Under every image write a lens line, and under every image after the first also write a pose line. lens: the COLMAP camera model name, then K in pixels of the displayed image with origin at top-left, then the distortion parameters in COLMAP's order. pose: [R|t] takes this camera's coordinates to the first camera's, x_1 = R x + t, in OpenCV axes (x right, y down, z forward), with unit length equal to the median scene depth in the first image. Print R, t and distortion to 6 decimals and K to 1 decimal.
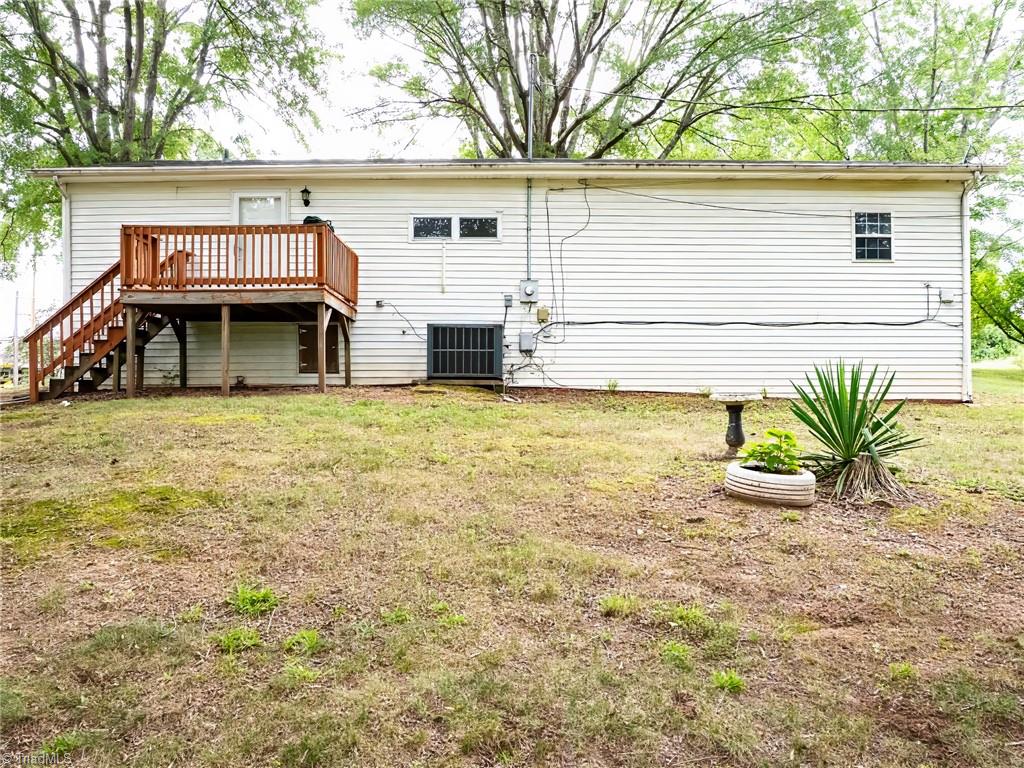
lens RADIAL K [[739.0, 0, 512.0], [0, 739.0, 384.0], [0, 0, 1]] dist [-0.040505, 0.000698]
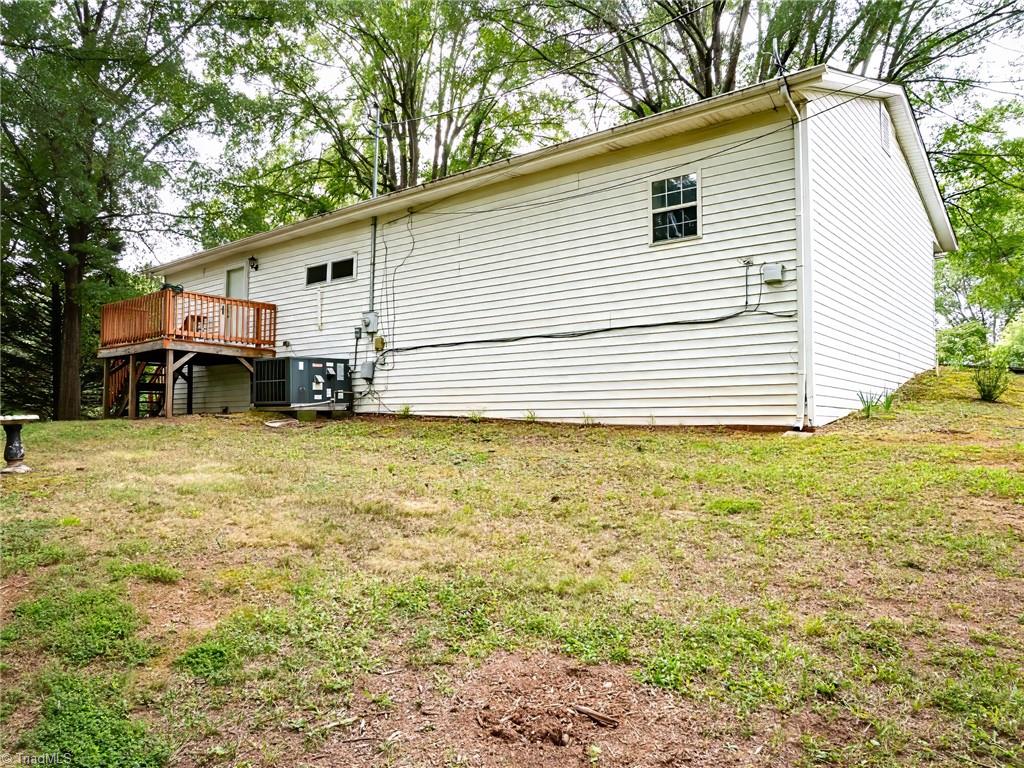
lens RADIAL K [[739.0, 0, 512.0], [0, 739.0, 384.0], [0, 0, 1]] dist [-0.040505, 0.000698]
pose [[0.765569, -0.032857, -0.642515, 0.853116], [0.006829, 0.999054, -0.042953, 0.009409], [0.643318, 0.028496, 0.765068, 0.322739]]
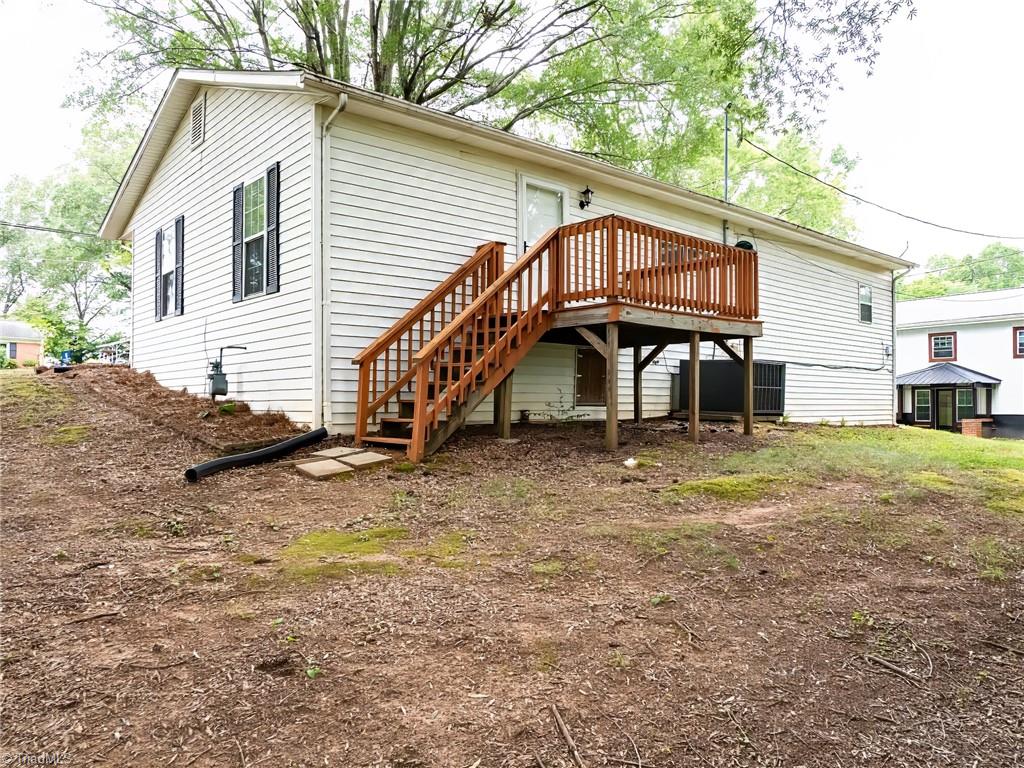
lens RADIAL K [[739.0, 0, 512.0], [0, 739.0, 384.0], [0, 0, 1]] dist [-0.040505, 0.000698]
pose [[0.753897, 0.018810, 0.656724, -0.892976], [-0.015513, 0.999821, -0.010828, -0.029396], [-0.656810, -0.002024, 0.754054, 0.410486]]
